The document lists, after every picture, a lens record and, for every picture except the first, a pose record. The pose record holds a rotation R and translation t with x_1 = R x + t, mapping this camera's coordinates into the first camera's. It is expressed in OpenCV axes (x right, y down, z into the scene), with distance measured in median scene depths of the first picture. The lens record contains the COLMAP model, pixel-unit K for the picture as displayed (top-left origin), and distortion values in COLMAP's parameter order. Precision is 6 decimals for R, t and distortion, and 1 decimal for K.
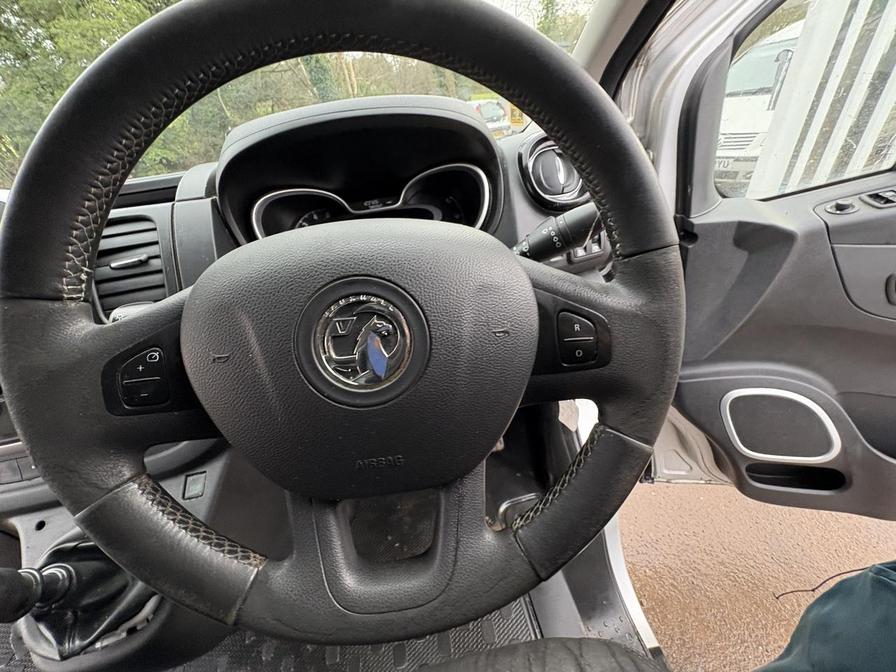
lens RADIAL K [[356.1, 0, 448.7], [0, 356.1, 339.0], [0, 0, 1]] dist [-0.000445, -0.000124]
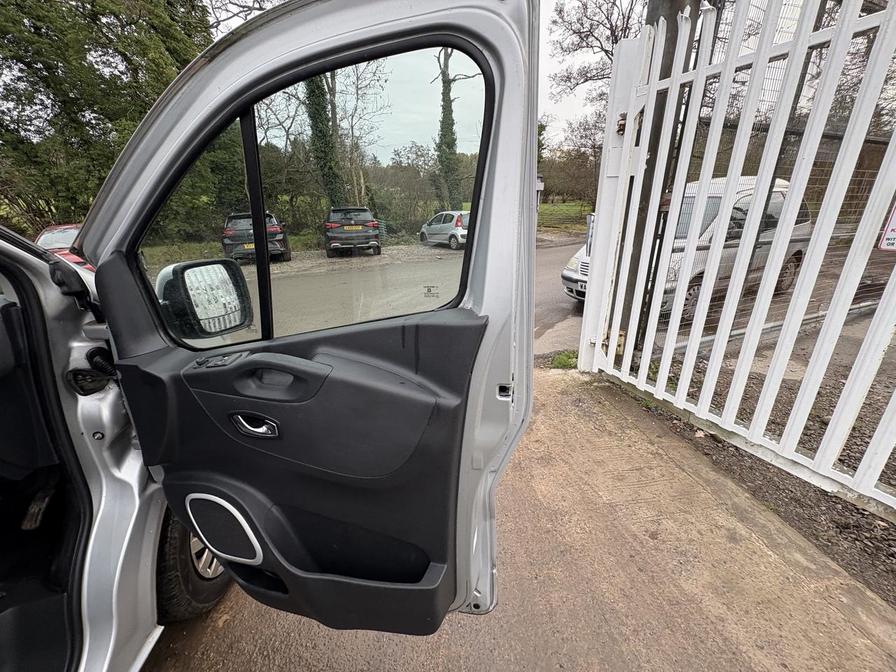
lens RADIAL K [[356.1, 0, 449.0], [0, 356.1, 338.7], [0, 0, 1]] dist [-0.000445, -0.000124]
pose [[0.994701, 0.101391, -0.017008, 2.852344], [-0.102611, 0.968890, -0.225218, -0.244909], [-0.006356, 0.225770, 0.974160, -0.681657]]
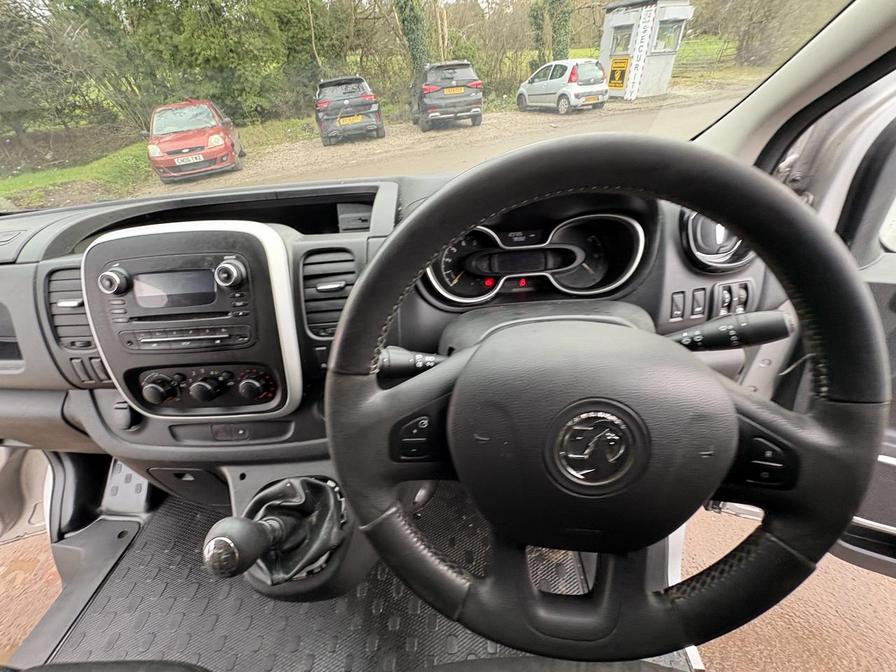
lens RADIAL K [[356.1, 0, 449.2], [0, 356.1, 337.5], [0, 0, 1]] dist [-0.000445, -0.000124]
pose [[0.980041, 0.145353, -0.135621, -0.254797], [-0.133367, 0.986630, 0.093676, -0.172908], [0.147424, -0.073719, 0.986322, -0.118807]]
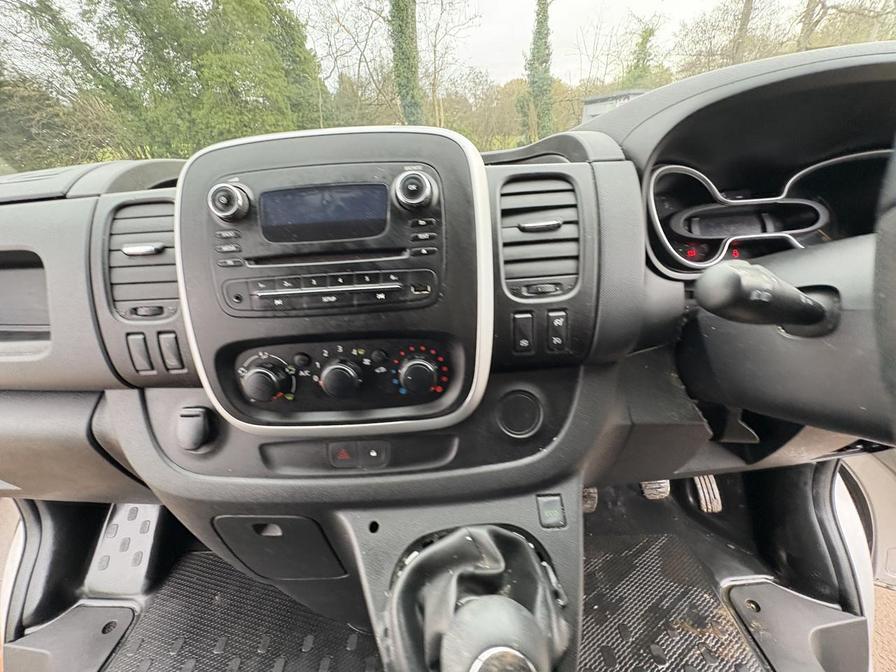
lens RADIAL K [[356.1, 0, 448.8], [0, 356.1, 339.5], [0, 0, 1]] dist [-0.000445, -0.000124]
pose [[0.983316, 0.129811, -0.127432, -0.785066], [-0.139148, 0.987982, -0.067294, 0.107299], [0.117165, 0.083903, 0.989562, 0.143121]]
